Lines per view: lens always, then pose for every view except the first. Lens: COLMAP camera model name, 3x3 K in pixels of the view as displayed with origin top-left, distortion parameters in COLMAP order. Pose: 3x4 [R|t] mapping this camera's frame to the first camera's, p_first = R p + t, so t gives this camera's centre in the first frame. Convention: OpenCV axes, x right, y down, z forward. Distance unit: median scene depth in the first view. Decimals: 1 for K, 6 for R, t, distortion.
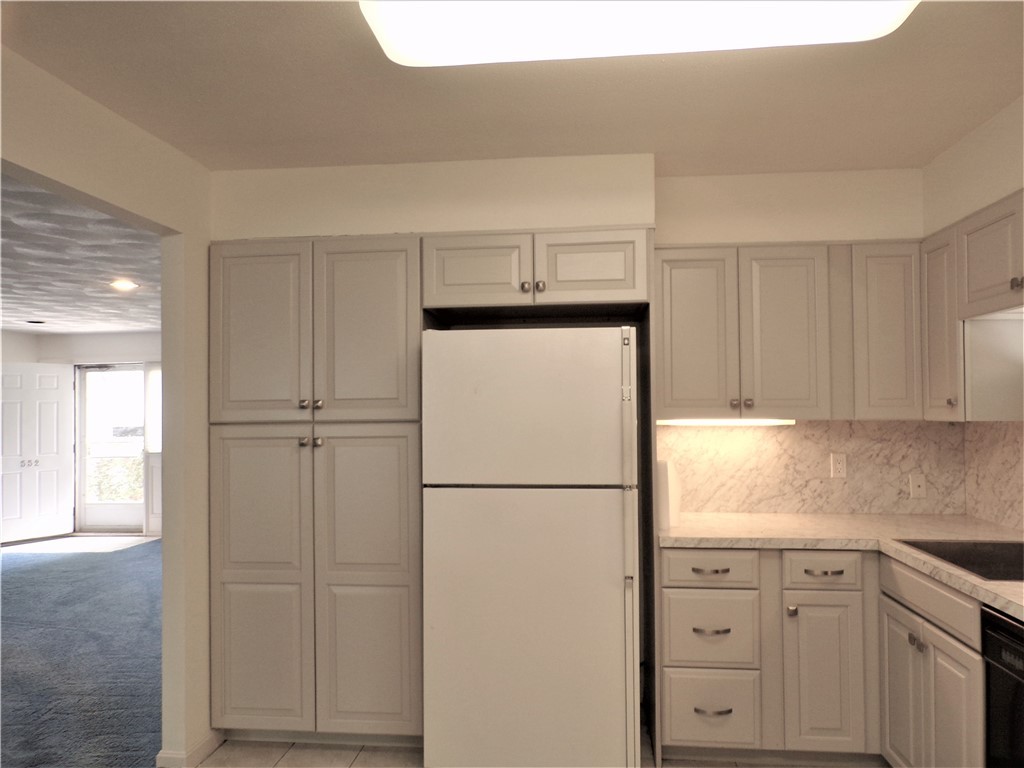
lens RADIAL K [[702.2, 0, 506.3], [0, 702.2, 394.3], [0, 0, 1]] dist [-0.025019, 0.032083]
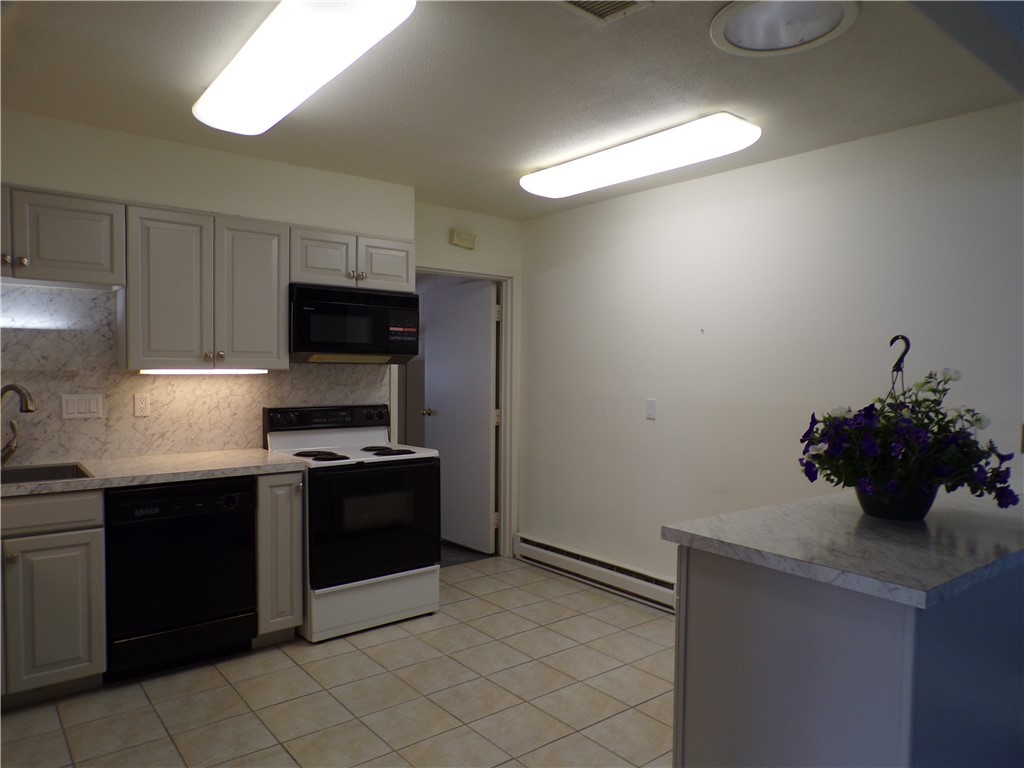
lens RADIAL K [[702.2, 0, 519.8], [0, 702.2, 393.5], [0, 0, 1]] dist [-0.025019, 0.032083]
pose [[-0.704875, -0.029209, 0.708730, -0.623939], [-0.019390, 0.999572, 0.021912, 0.028767], [-0.709066, 0.001703, -0.705140, 0.909466]]
